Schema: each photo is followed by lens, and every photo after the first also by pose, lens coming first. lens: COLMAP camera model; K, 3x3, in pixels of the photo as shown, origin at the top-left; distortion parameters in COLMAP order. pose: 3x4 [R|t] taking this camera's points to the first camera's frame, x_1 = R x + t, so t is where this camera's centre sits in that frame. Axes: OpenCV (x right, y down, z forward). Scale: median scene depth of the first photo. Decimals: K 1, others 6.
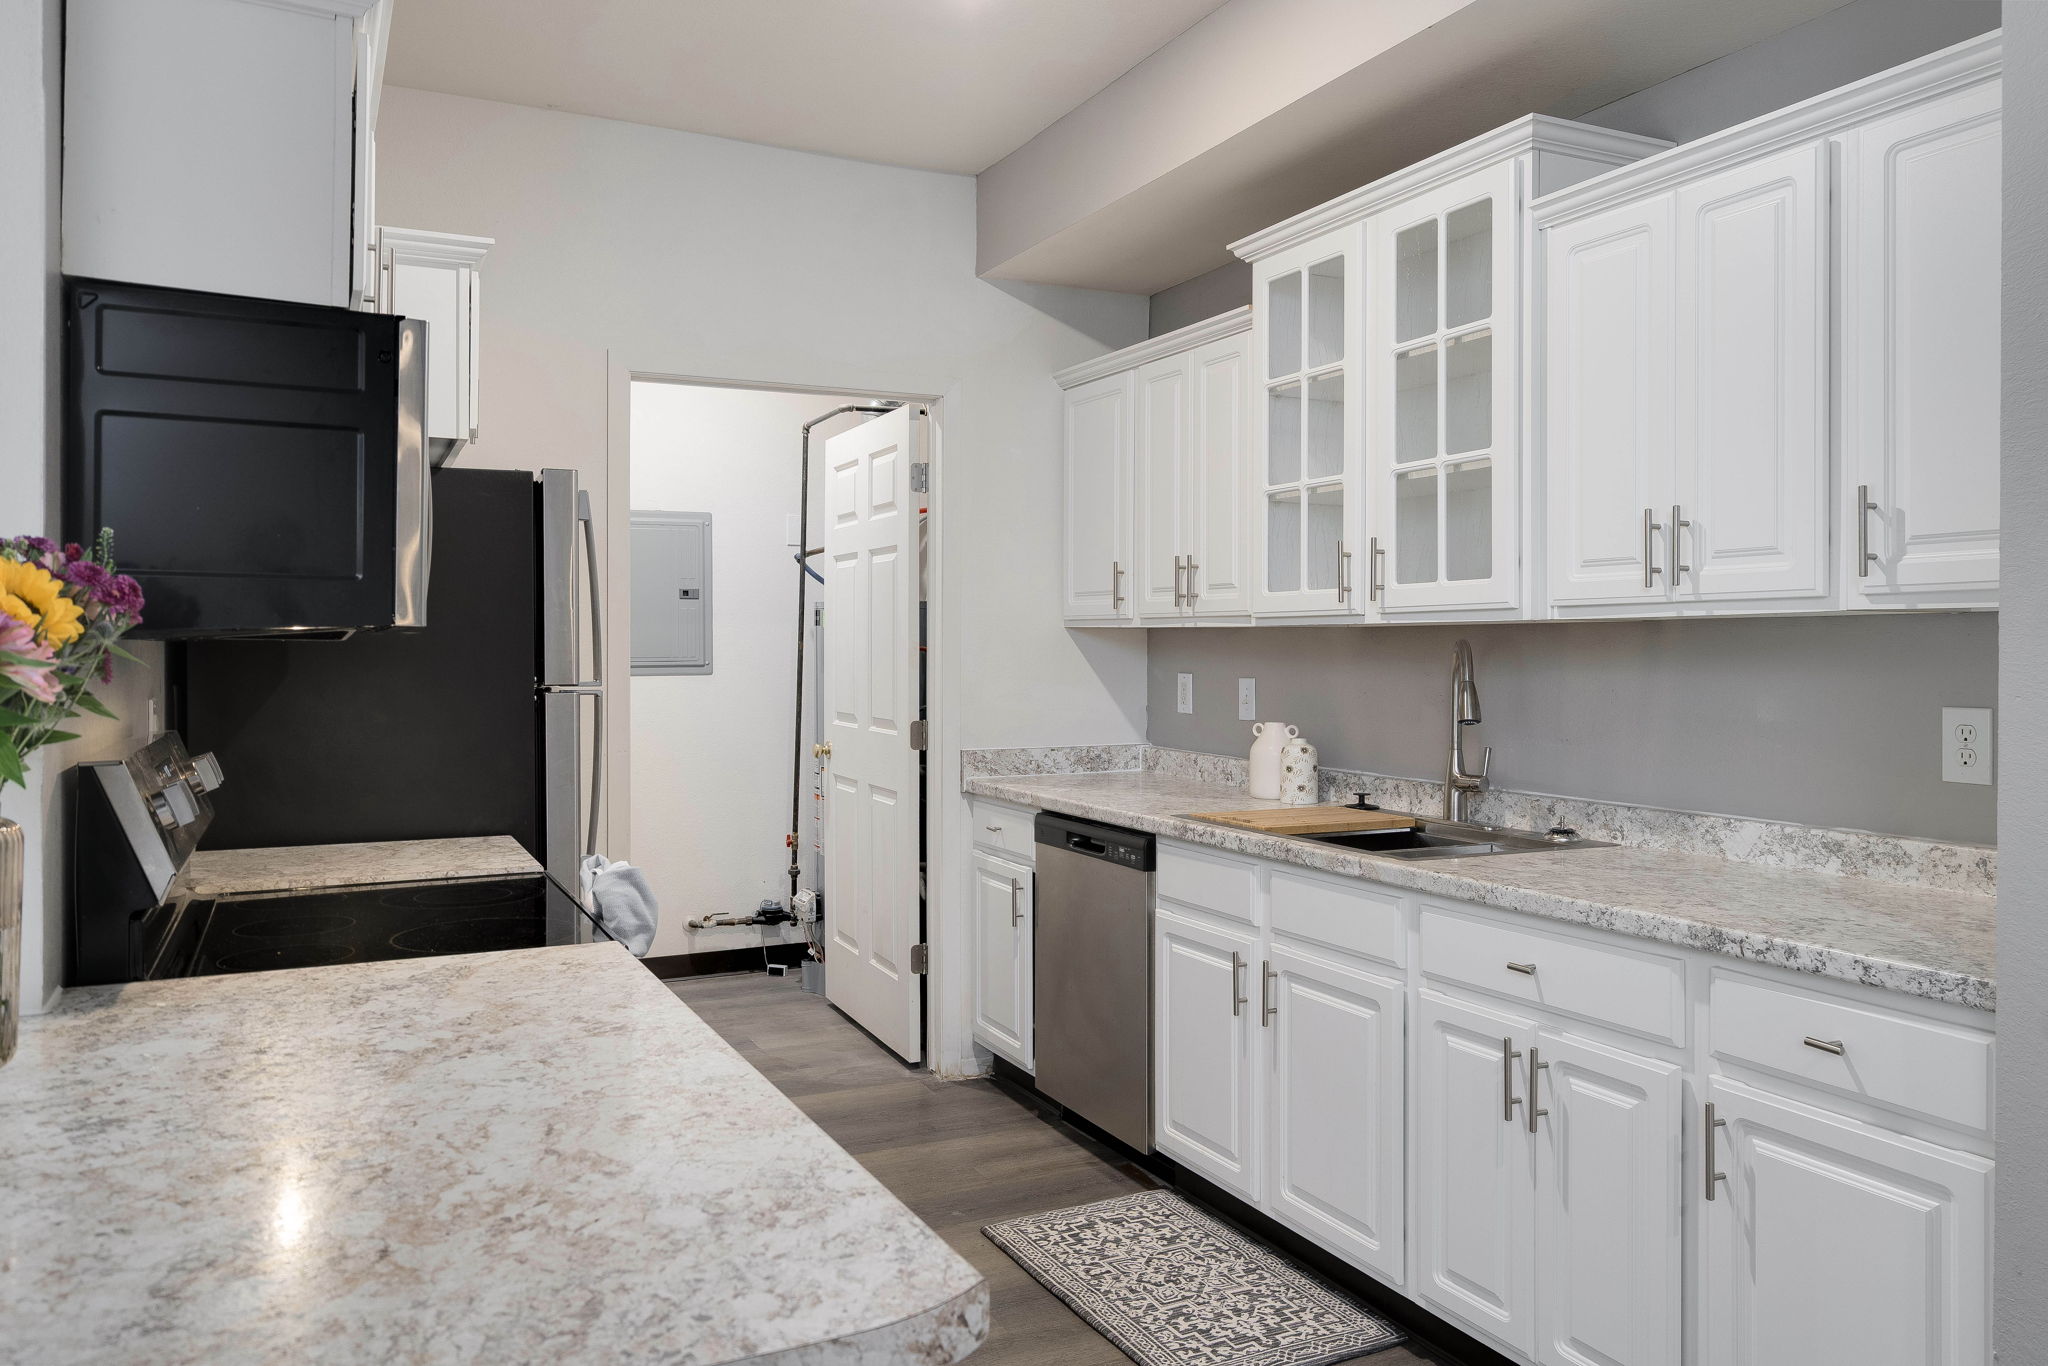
lens RADIAL K [[1494.1, 0, 1024.5], [0, 1494.1, 692.9], [0, 0, 1]] dist [0.003267, 0.000684]
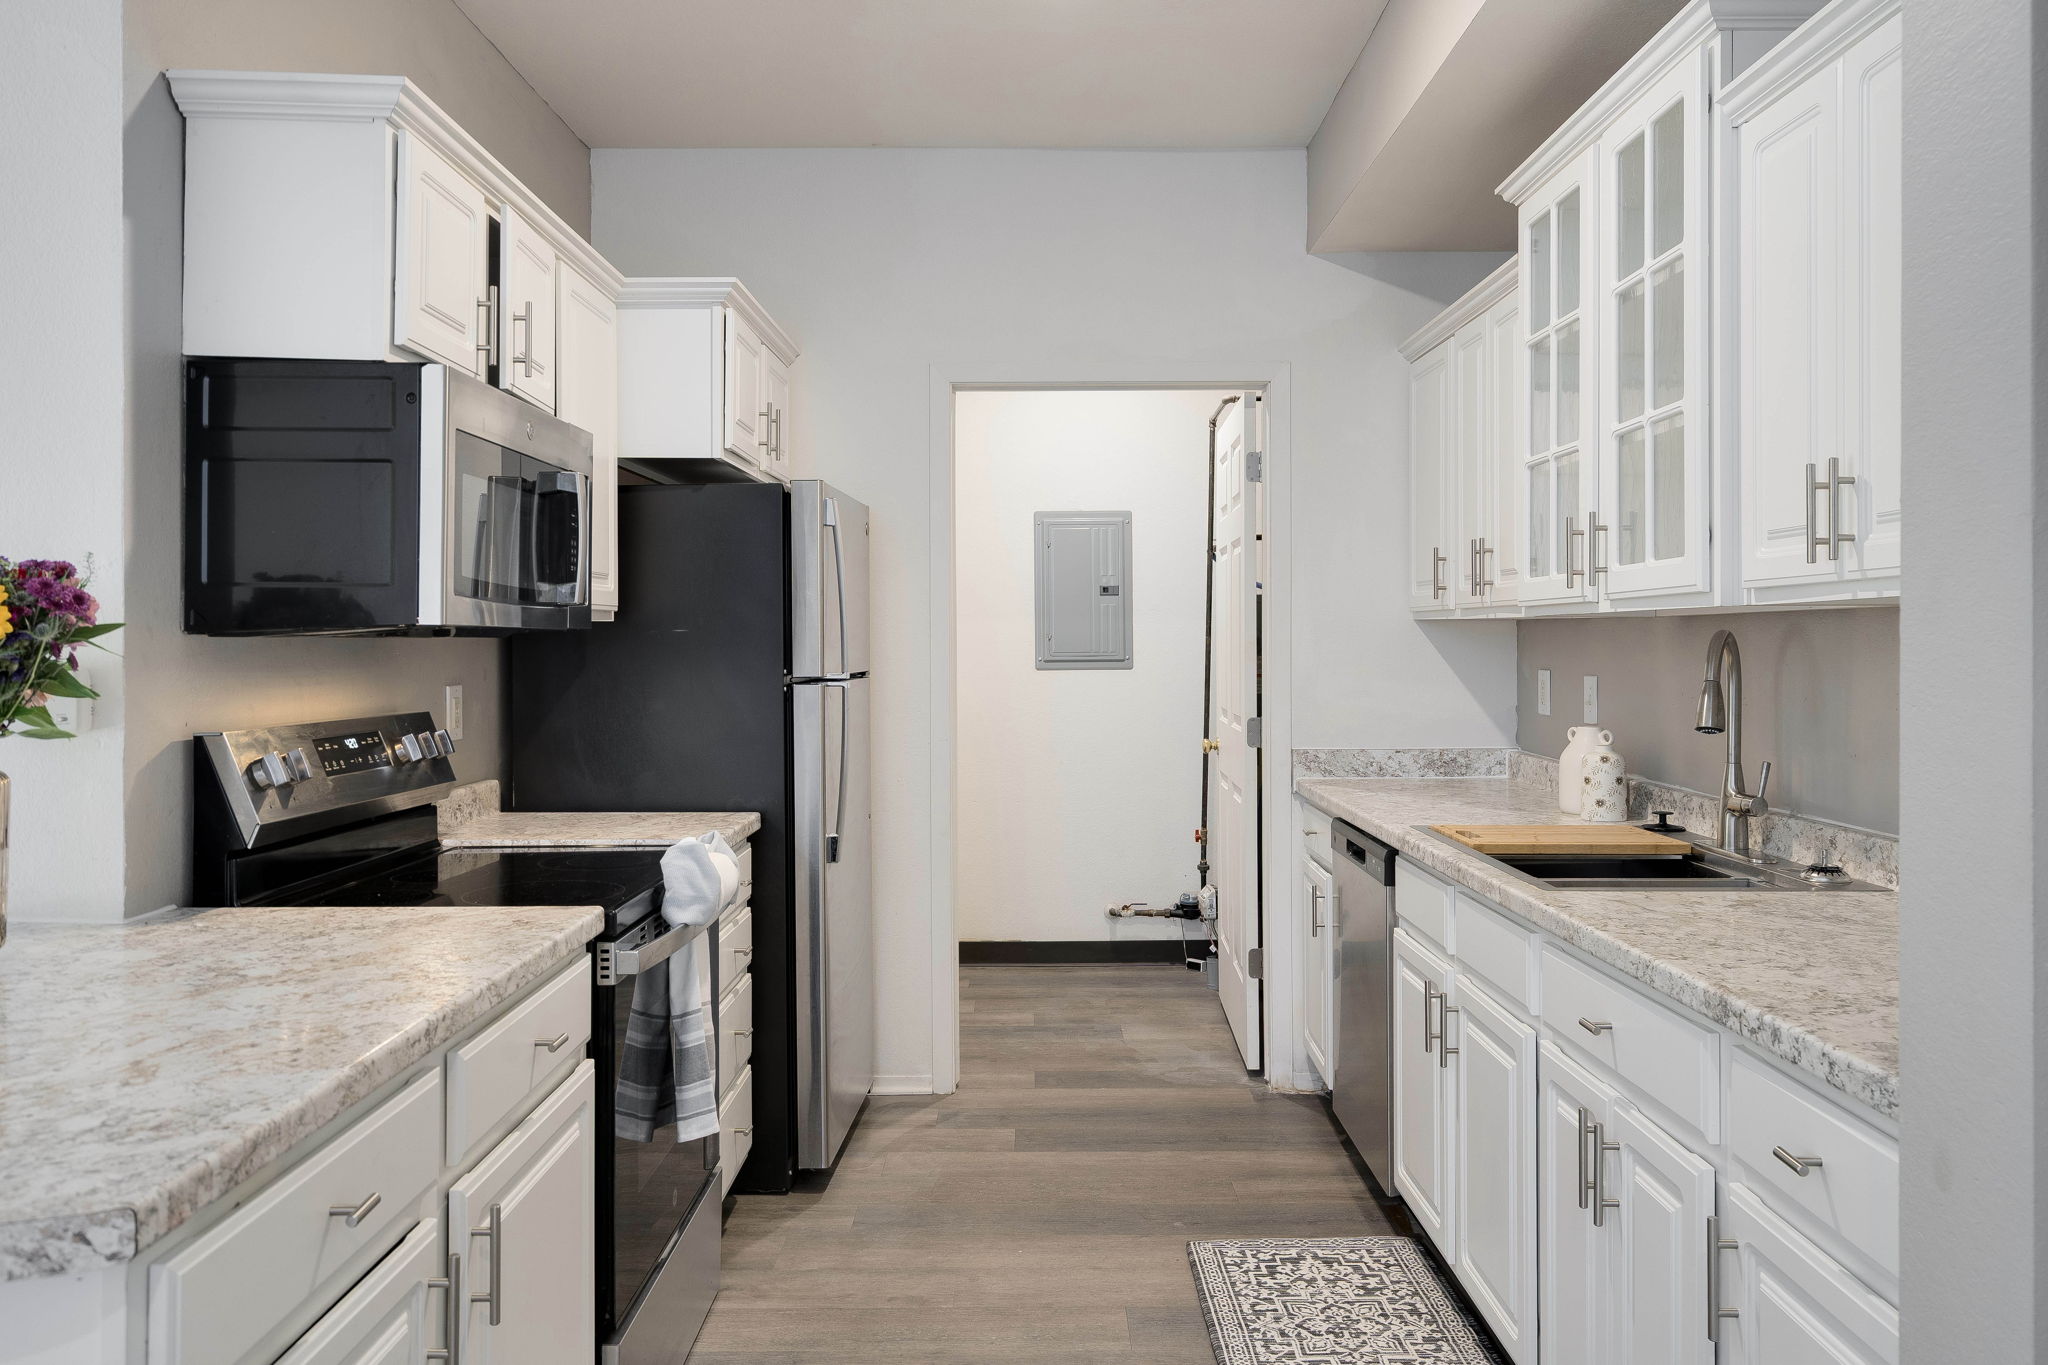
lens RADIAL K [[1499.7, 0, 1024.0], [0, 1499.7, 682.5], [0, 0, 1]] dist [0.005520, 0.000168]
pose [[0.897802, 0.009076, -0.440305, 0.283068], [-0.010792, 0.999941, -0.001393, -0.001371], [0.440266, 0.006002, 0.897847, 0.075846]]
